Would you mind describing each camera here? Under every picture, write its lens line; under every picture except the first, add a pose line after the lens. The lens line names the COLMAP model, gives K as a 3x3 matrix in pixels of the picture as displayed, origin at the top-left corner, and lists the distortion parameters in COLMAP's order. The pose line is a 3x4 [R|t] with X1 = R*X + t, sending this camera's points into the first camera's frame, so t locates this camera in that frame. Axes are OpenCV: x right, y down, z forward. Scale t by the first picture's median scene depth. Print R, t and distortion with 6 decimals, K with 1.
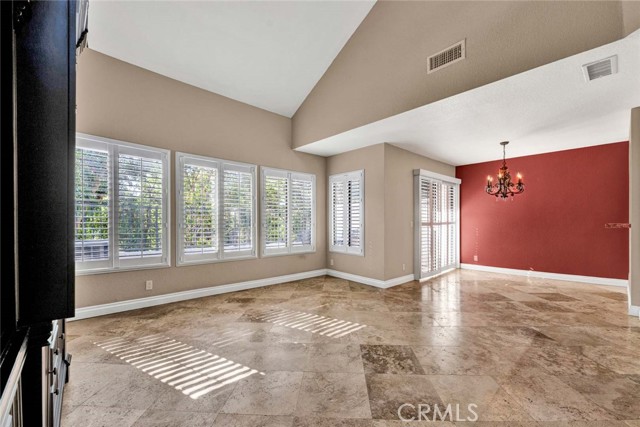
lens RADIAL K [[280.8, 0, 320.0], [0, 280.8, 213.5], [0, 0, 1]] dist [0.000843, 0.000121]
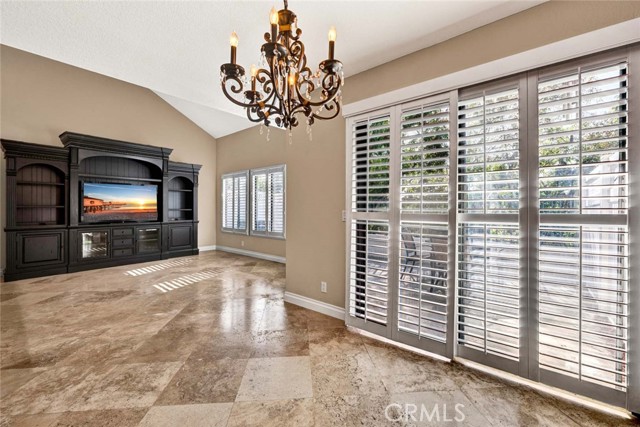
lens RADIAL K [[261.7, 0, 319.1], [0, 261.7, 207.4], [0, 0, 1]] dist [-0.000357, -0.000094]
pose [[0.115372, -0.007722, -0.993292, 1.079607], [0.030189, 0.999535, -0.004264, 0.031371], [0.992863, -0.029495, 0.115552, 1.177993]]
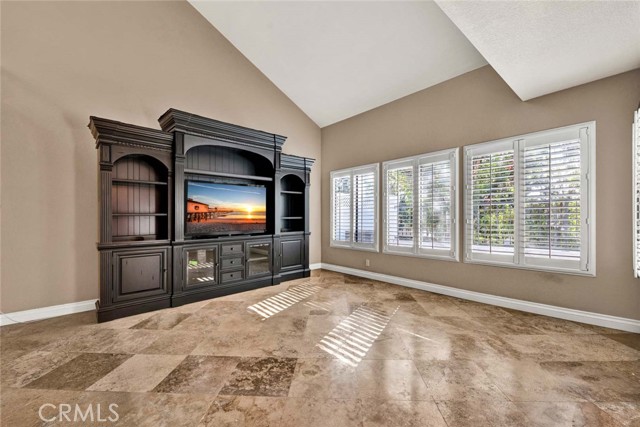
lens RADIAL K [[258.3, 0, 320.0], [0, 258.3, 213.5], [0, 0, 1]] dist [-0.011688, -0.000122]
pose [[-0.031591, -0.014599, -0.999394, 0.624374], [0.035534, 0.999245, -0.015720, 0.018139], [0.998869, -0.036009, -0.031048, 0.726038]]
